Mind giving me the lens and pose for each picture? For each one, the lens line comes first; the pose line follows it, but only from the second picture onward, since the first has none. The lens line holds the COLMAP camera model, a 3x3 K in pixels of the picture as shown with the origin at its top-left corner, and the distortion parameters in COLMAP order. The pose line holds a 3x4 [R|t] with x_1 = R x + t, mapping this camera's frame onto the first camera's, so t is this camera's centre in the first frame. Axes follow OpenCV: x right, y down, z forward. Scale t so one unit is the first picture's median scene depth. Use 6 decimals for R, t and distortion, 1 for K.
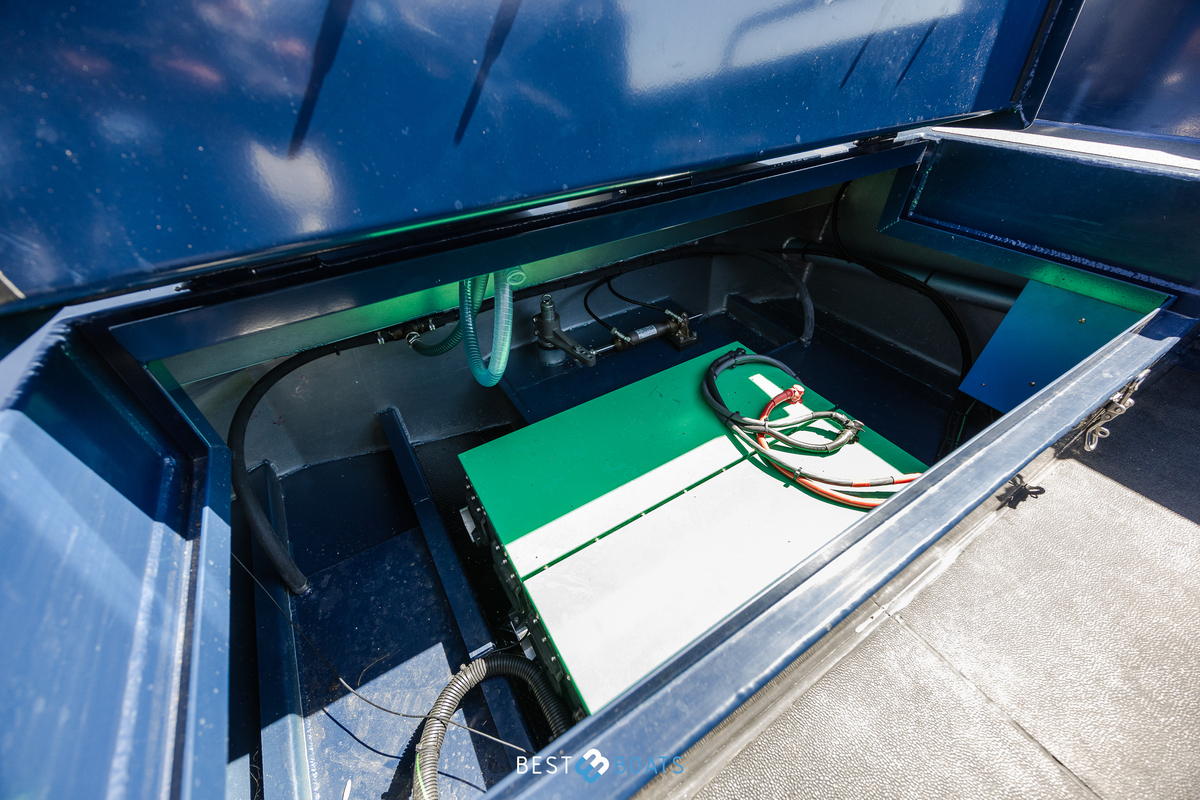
lens RADIAL K [[459.6, 0, 598.5], [0, 459.6, 400.5], [0, 0, 1]] dist [-0.001108, -0.000490]
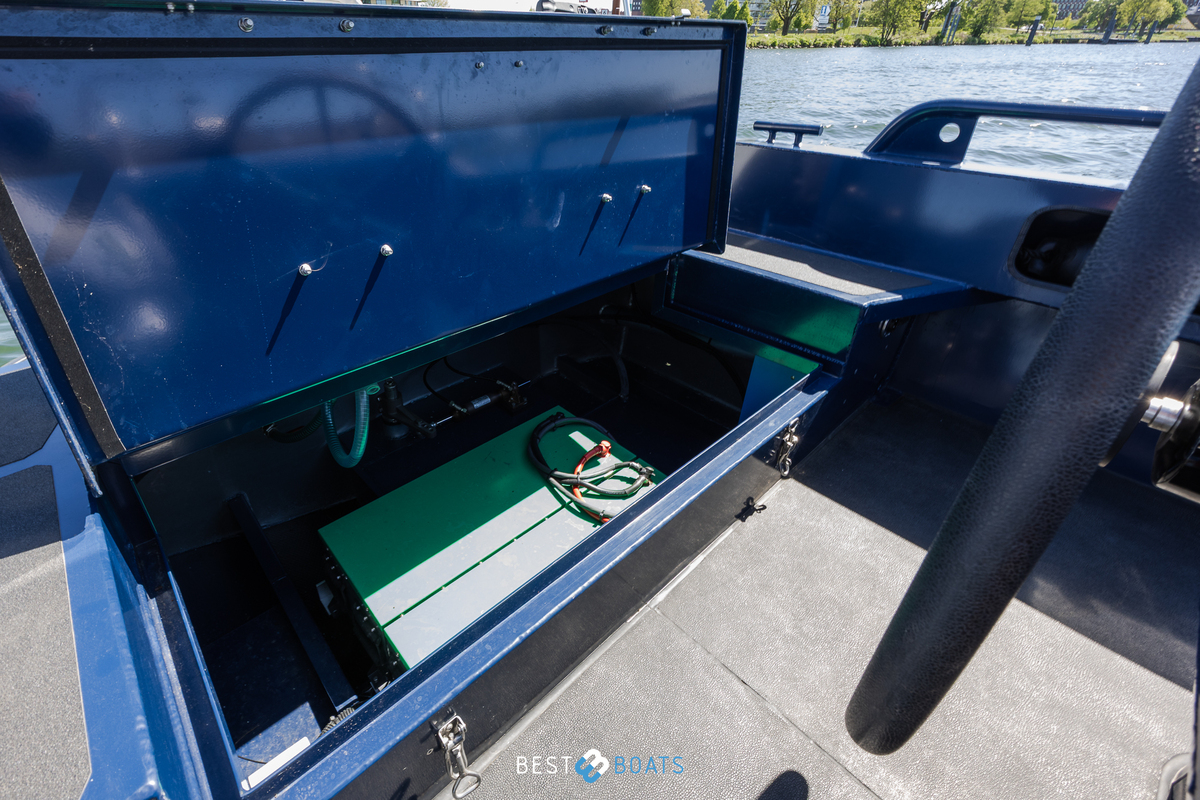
lens RADIAL K [[549.2, 0, 522.8], [0, 549.2, 340.3], [0, 0, 1]] dist [-0.002986, -0.000118]
pose [[0.987583, -0.058163, 0.145935, 0.025339], [0.087530, 0.975110, -0.203711, -0.018676], [-0.130454, 0.213955, 0.968093, -0.476684]]
